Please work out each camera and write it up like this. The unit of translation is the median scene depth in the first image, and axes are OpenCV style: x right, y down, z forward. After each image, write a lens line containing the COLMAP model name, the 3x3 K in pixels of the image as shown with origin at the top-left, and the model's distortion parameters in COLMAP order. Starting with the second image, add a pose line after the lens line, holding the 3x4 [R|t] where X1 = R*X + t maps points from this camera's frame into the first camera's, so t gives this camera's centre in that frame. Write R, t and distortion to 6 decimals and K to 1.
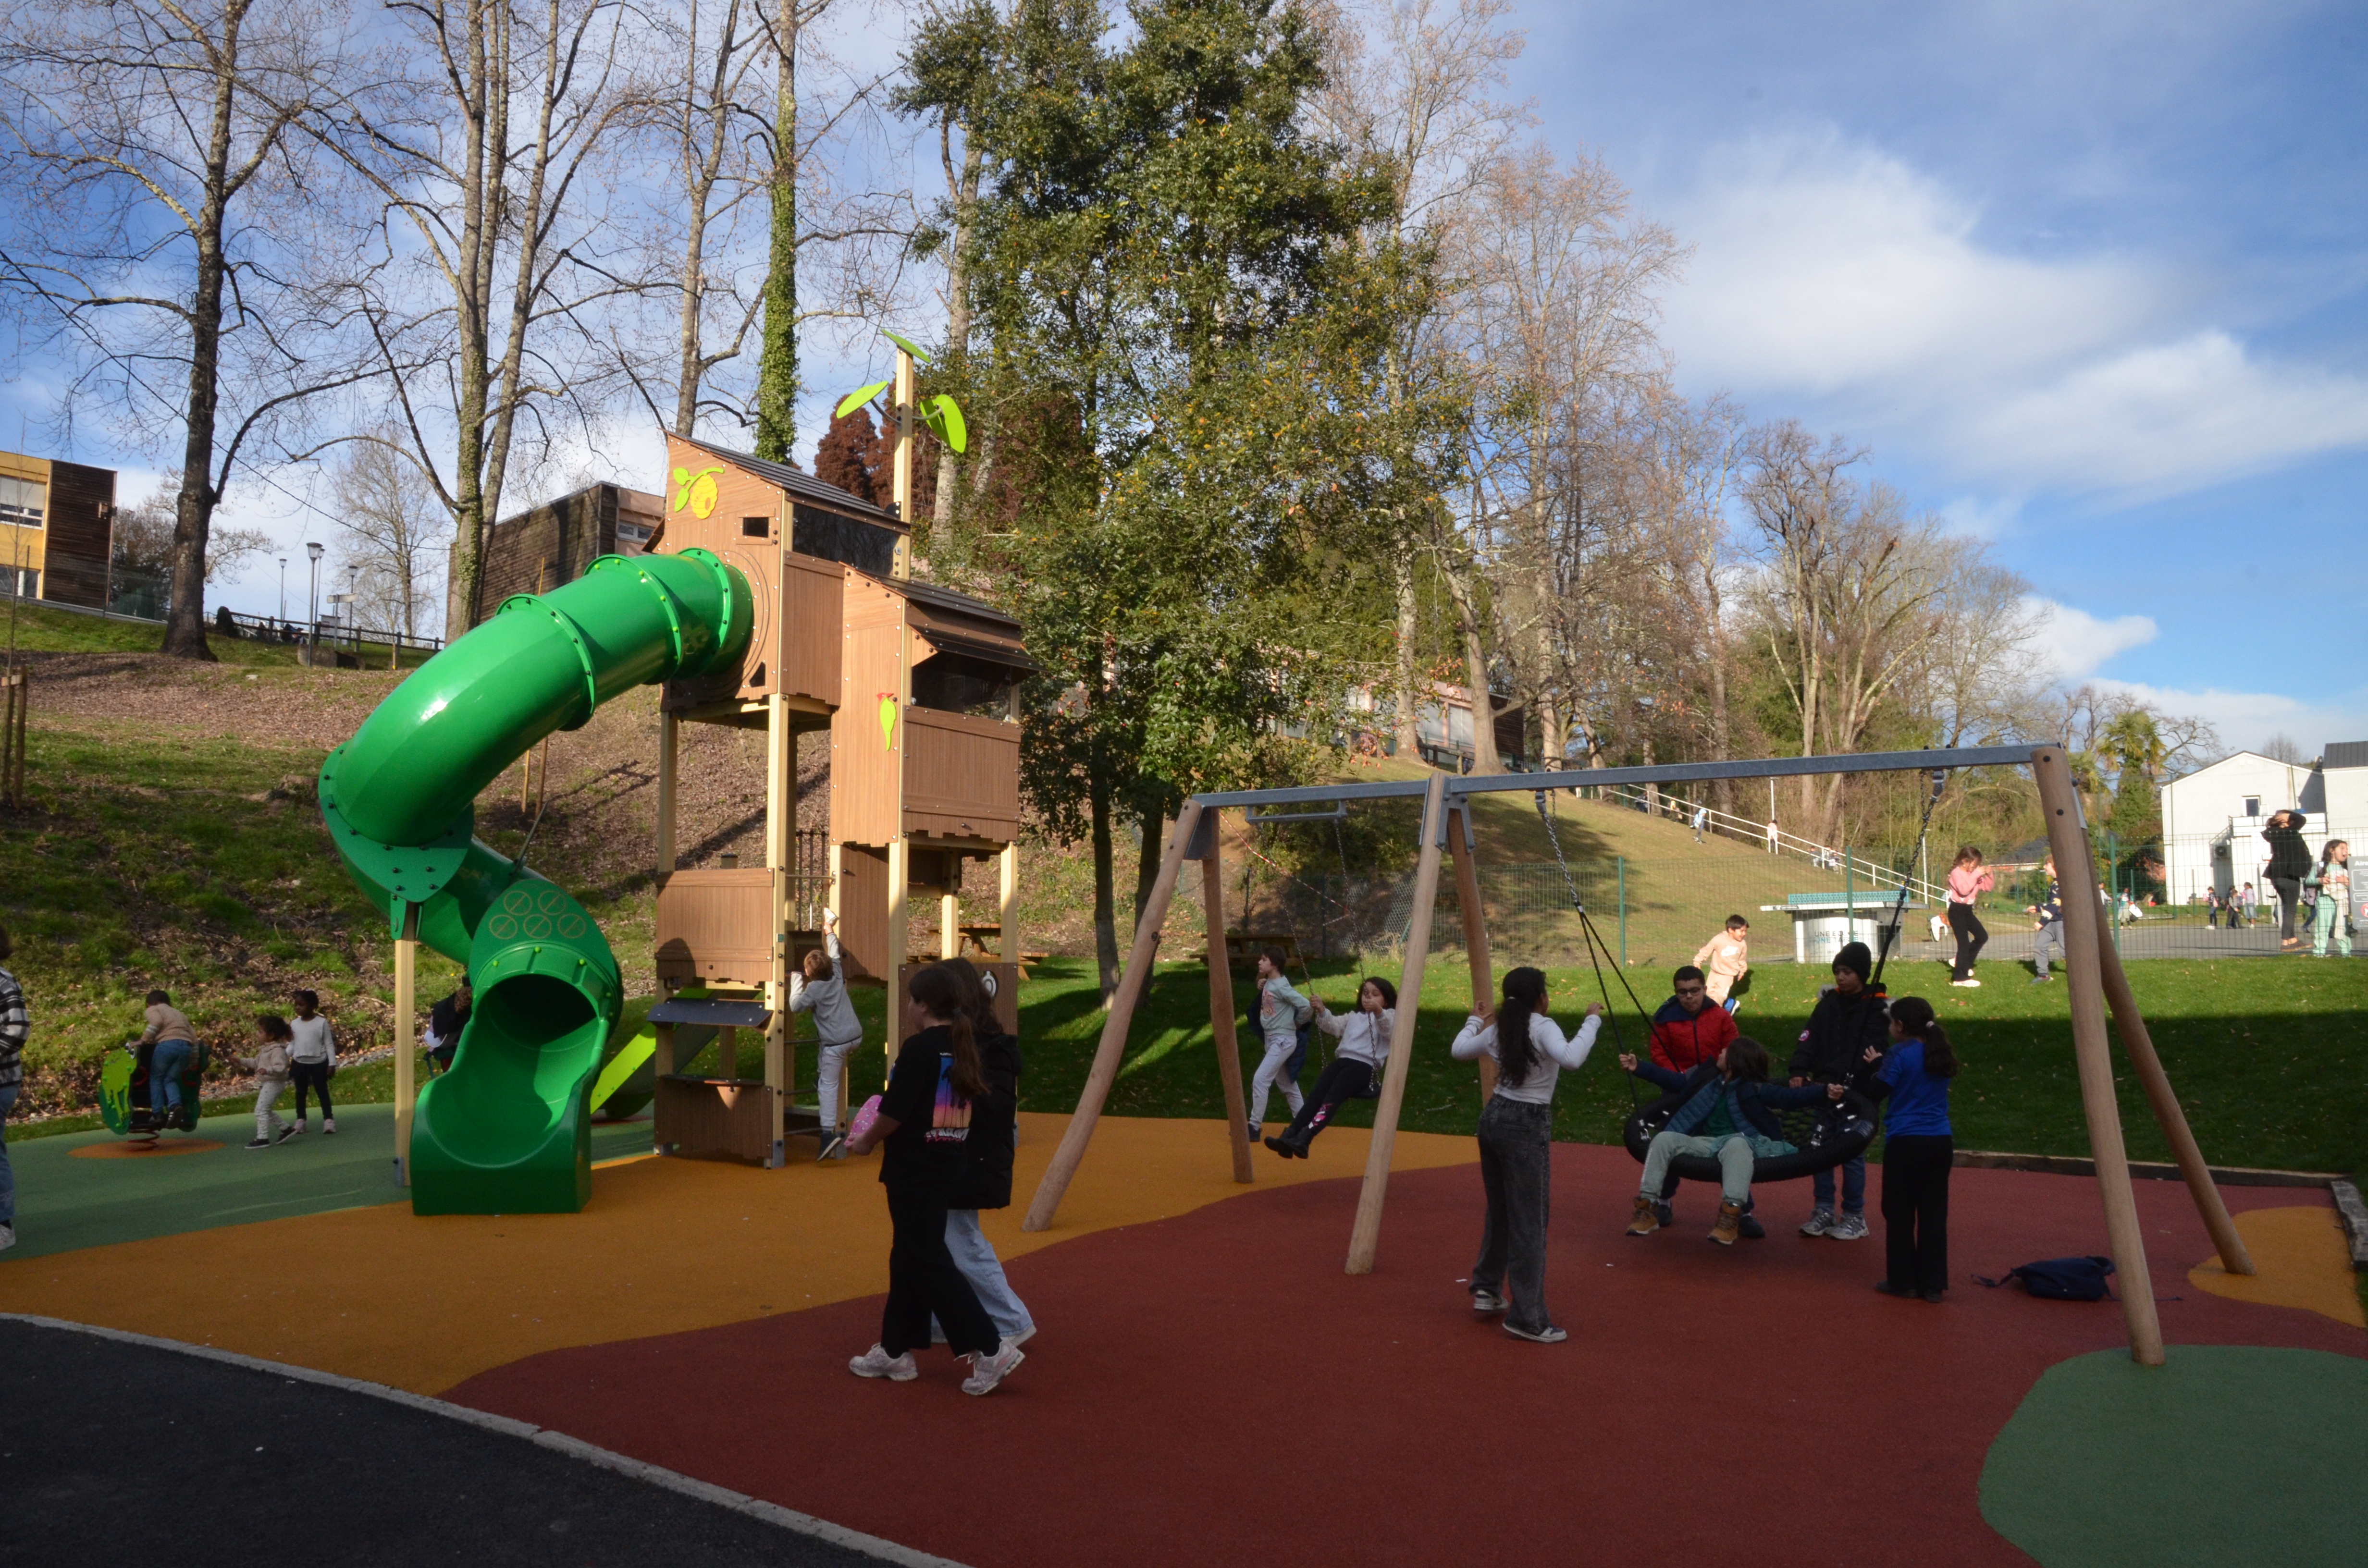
lens RADIAL K [[1611.7, 0, 1183.7], [0, 1611.7, 819.5], [0, 0, 1]] dist [-0.135370, 0.090250]
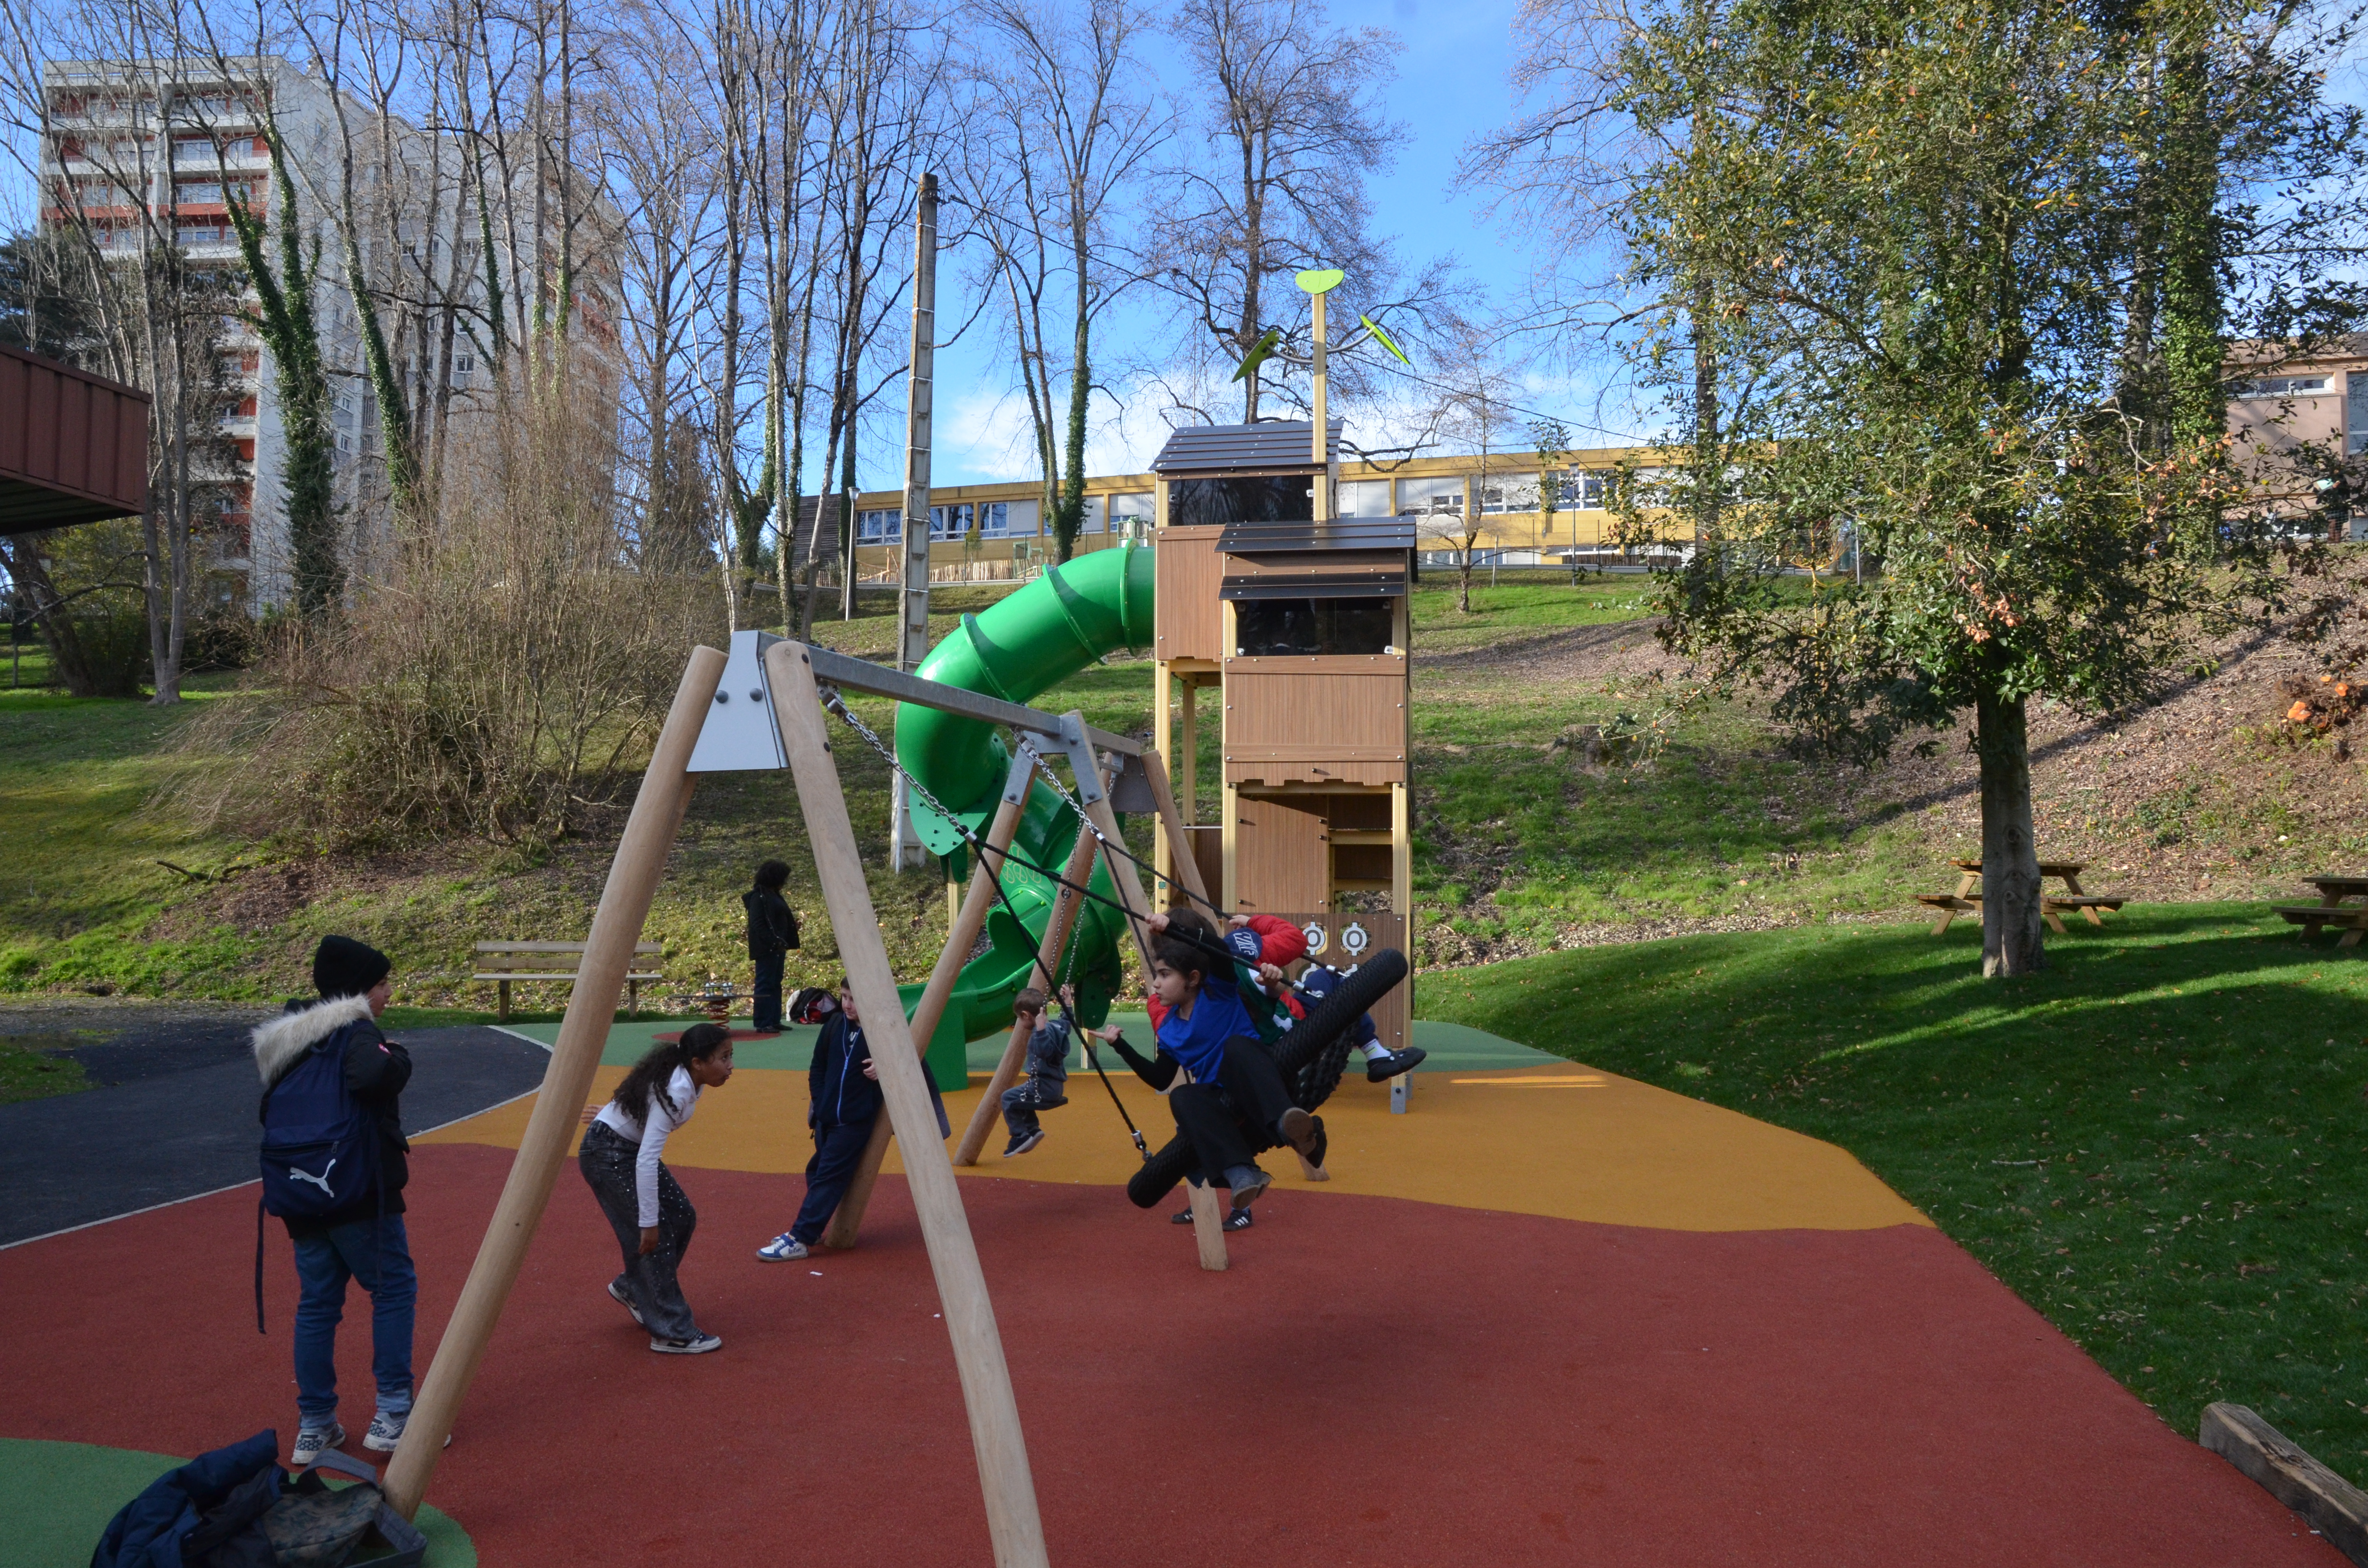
lens RADIAL K [[1611.7, 0, 1183.7], [0, 1611.7, 819.5], [0, 0, 1]] dist [-0.135370, 0.090250]
pose [[0.404342, -0.013160, -0.914513, 0.472903], [0.064990, 0.997782, 0.014377, 0.009088], [0.912296, -0.065247, 0.404301, 0.354309]]
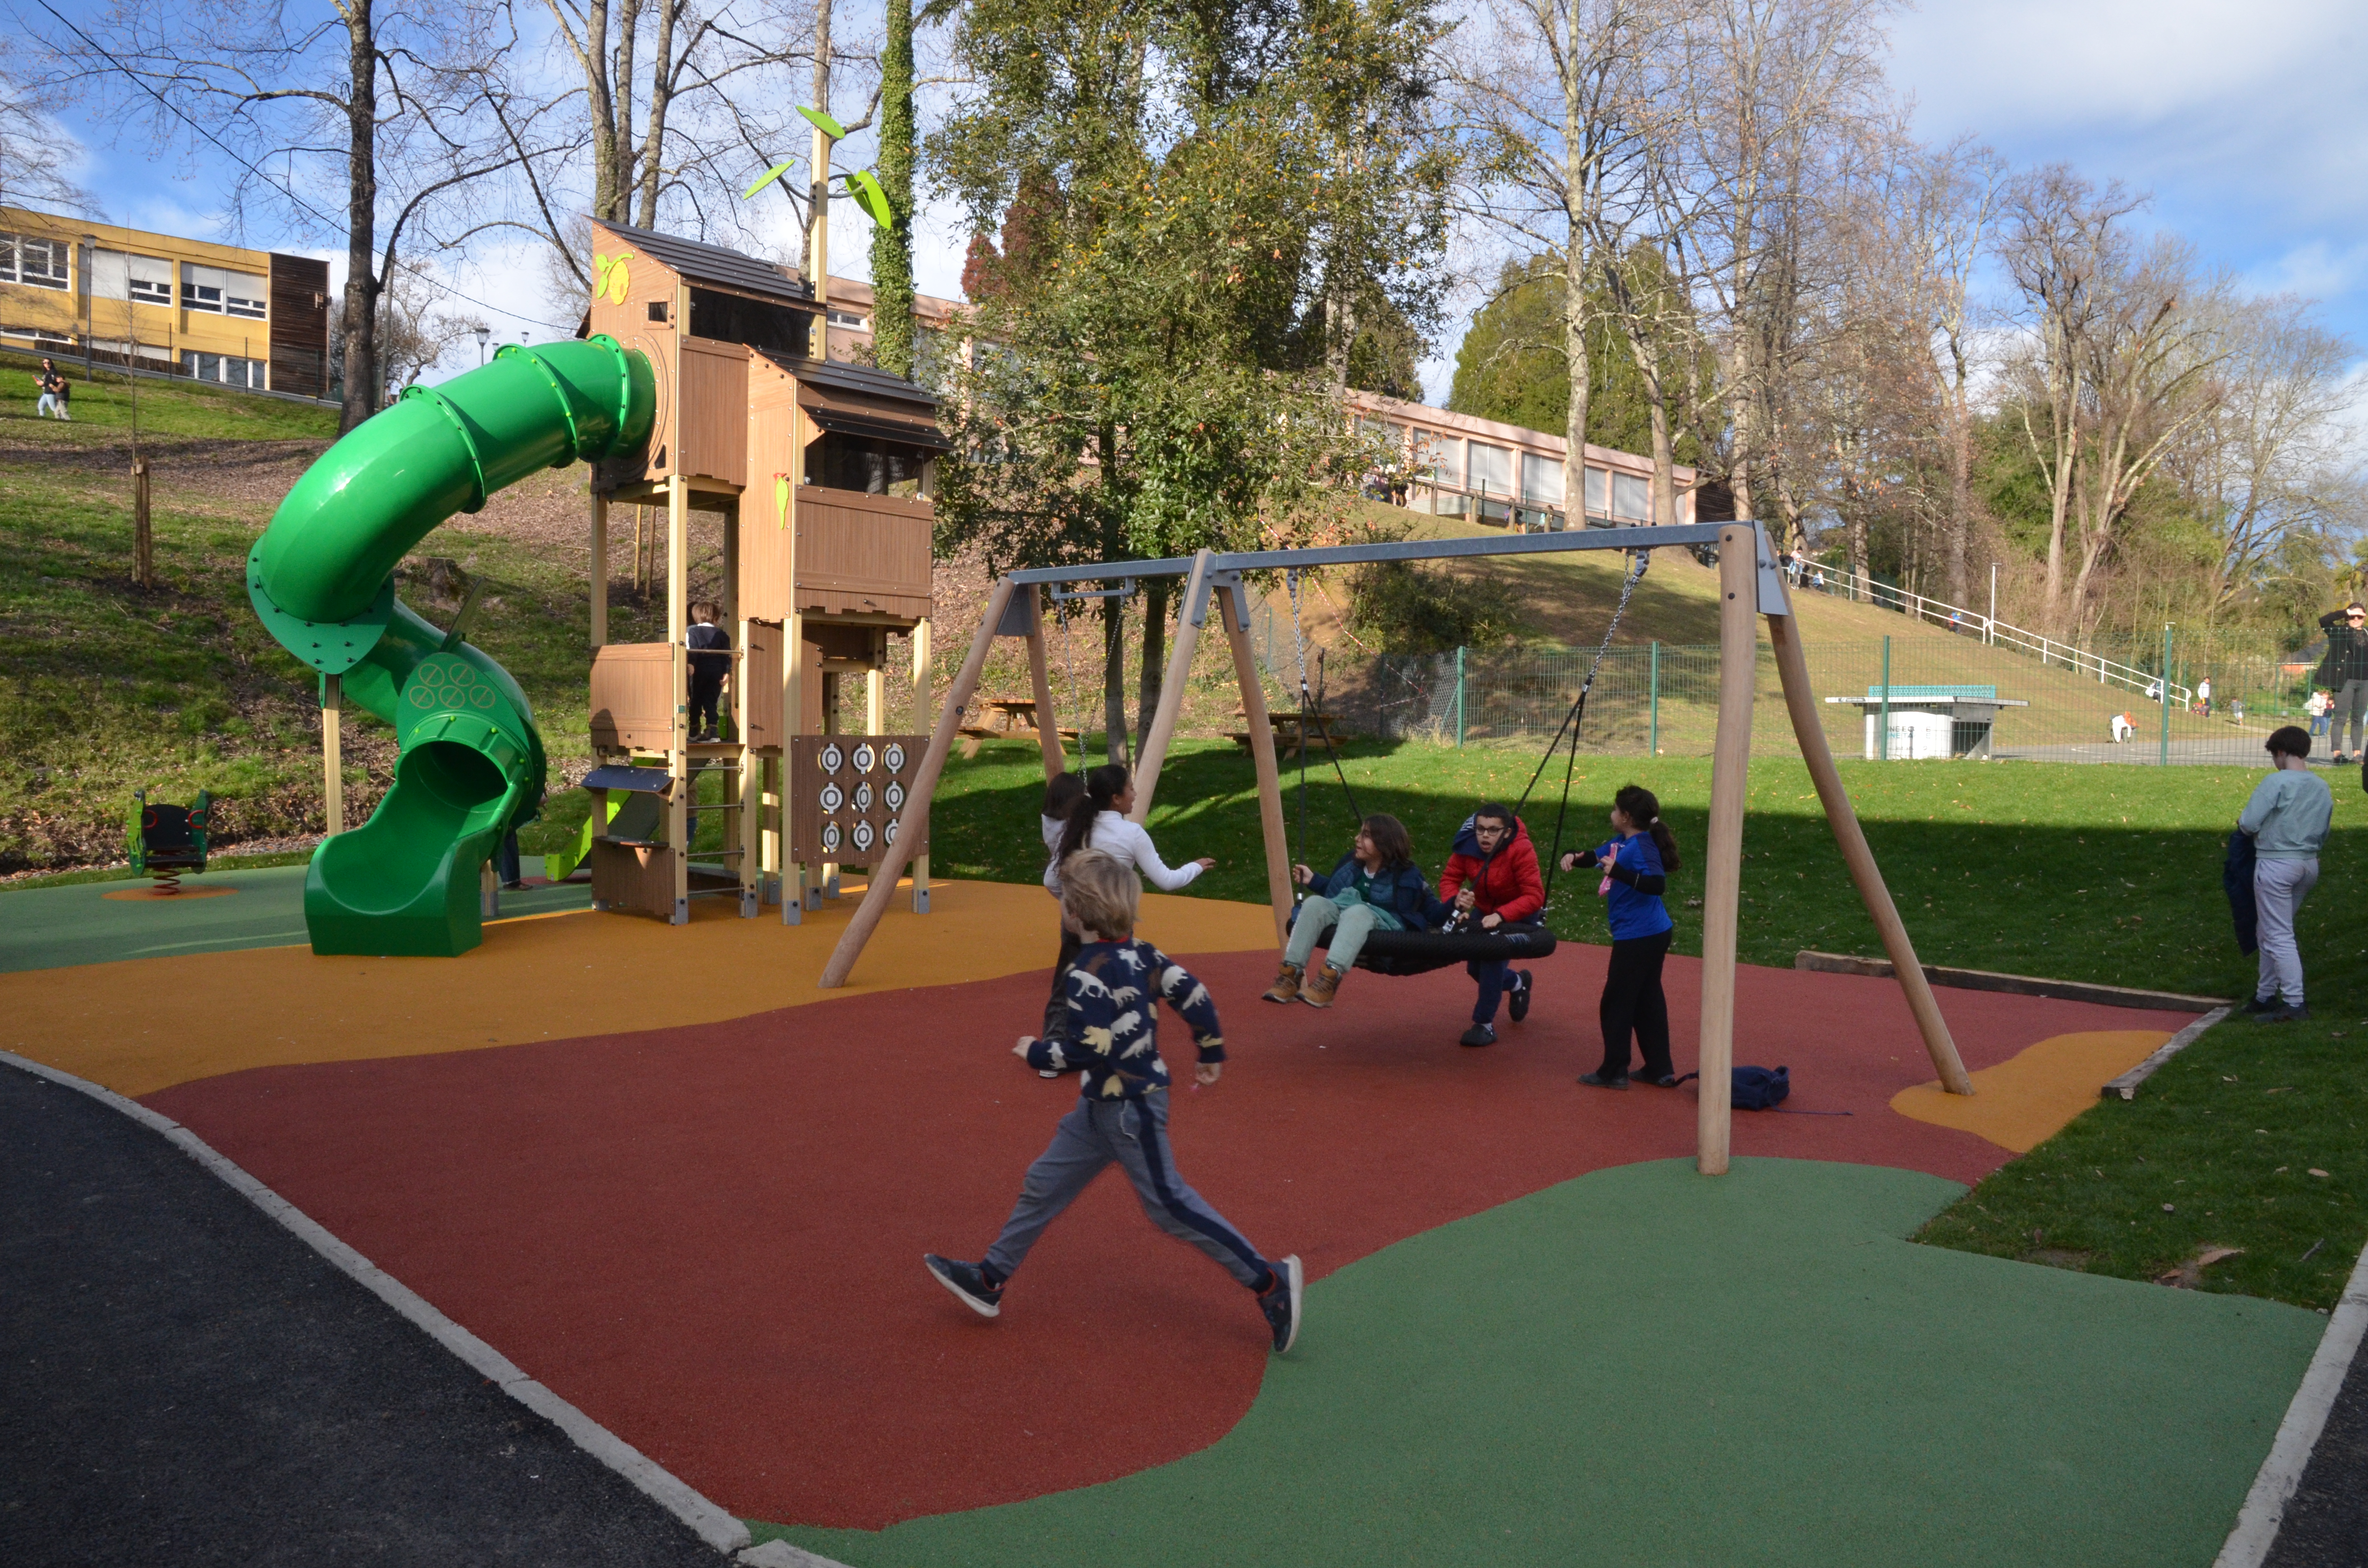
lens RADIAL K [[1624.7, 0, 1175.6], [0, 1624.7, 818.3], [0, 0, 1]] dist [-0.127311, 0.086543]
pose [[0.988463, 0.027022, -0.149035, 0.143479], [-0.006673, 0.990771, 0.135380, -0.000129], [0.151318, -0.132823, 0.979521, -0.000566]]
